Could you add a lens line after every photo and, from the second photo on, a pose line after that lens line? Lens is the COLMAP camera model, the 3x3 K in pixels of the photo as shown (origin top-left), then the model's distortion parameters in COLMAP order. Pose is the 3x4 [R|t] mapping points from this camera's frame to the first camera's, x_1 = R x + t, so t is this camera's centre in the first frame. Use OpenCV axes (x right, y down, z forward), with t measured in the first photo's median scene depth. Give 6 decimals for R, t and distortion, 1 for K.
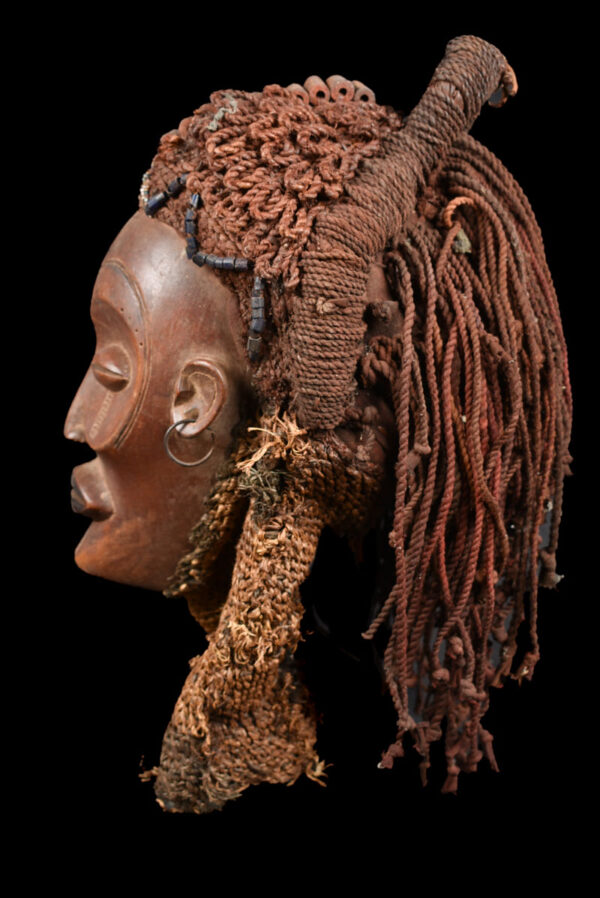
lens RADIAL K [[1220.4, 0, 275.9], [0, 1220.4, 450.5], [0, 0, 1]] dist [-0.024049, -0.003586]
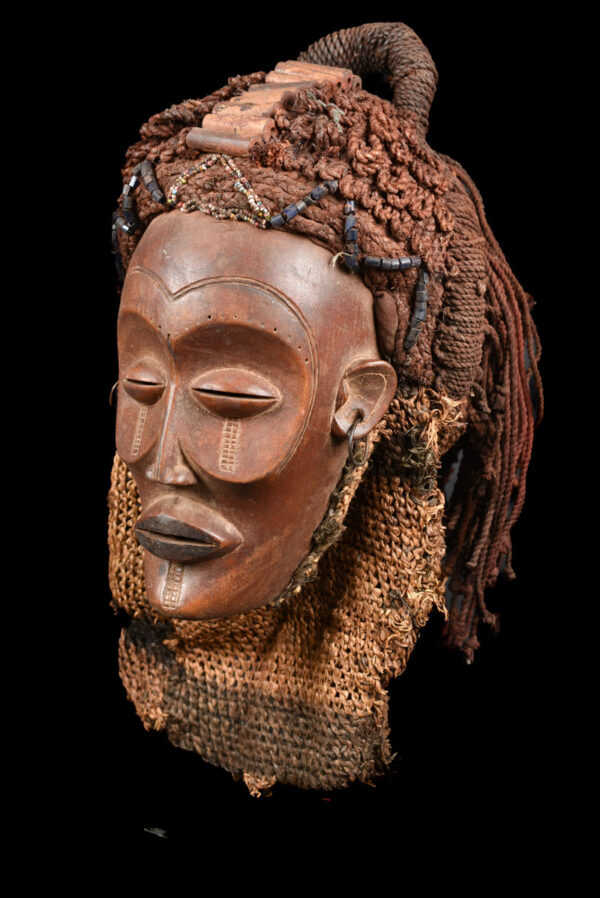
lens RADIAL K [[1278.4, 0, 300.0], [0, 1278.4, 449.0], [0, 0, 1]] dist [-0.027981, 0.006033]
pose [[0.567780, -0.274028, 0.776231, -0.916156], [0.196127, 0.960843, 0.195741, -0.217431], [-0.799475, 0.041102, 0.599292, 0.399043]]
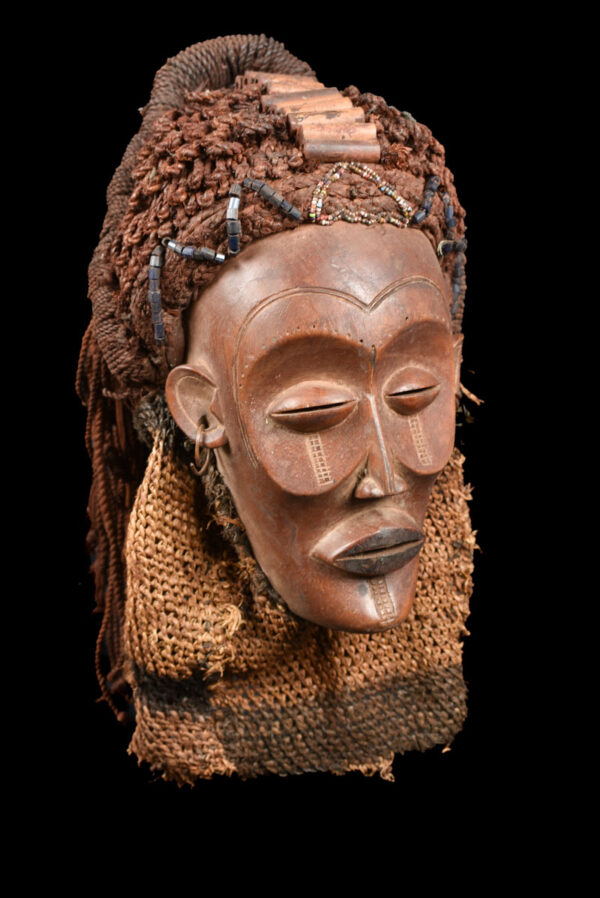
lens RADIAL K [[1220.4, 0, 275.9], [0, 1220.4, 450.5], [0, 0, 1]] dist [-0.024049, -0.003586]
pose [[-0.302469, -0.307055, 0.902347, -1.024983], [0.239689, 0.891767, 0.383799, -0.437124], [-0.922530, 0.332370, -0.196134, 1.367938]]
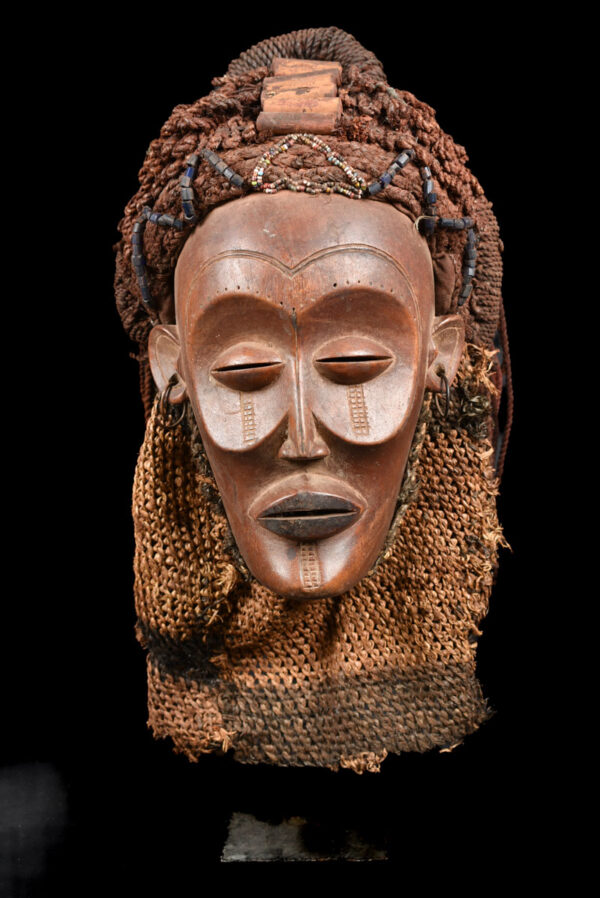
lens RADIAL K [[1287.1, 0, 302.8], [0, 1287.1, 440.1], [0, 0, 1]] dist [0.004572, -0.005059]
pose [[0.105286, -0.254054, 0.961442, -1.178270], [0.278114, 0.935759, 0.216811, -0.249405], [-0.954760, 0.244563, 0.169179, 0.929728]]
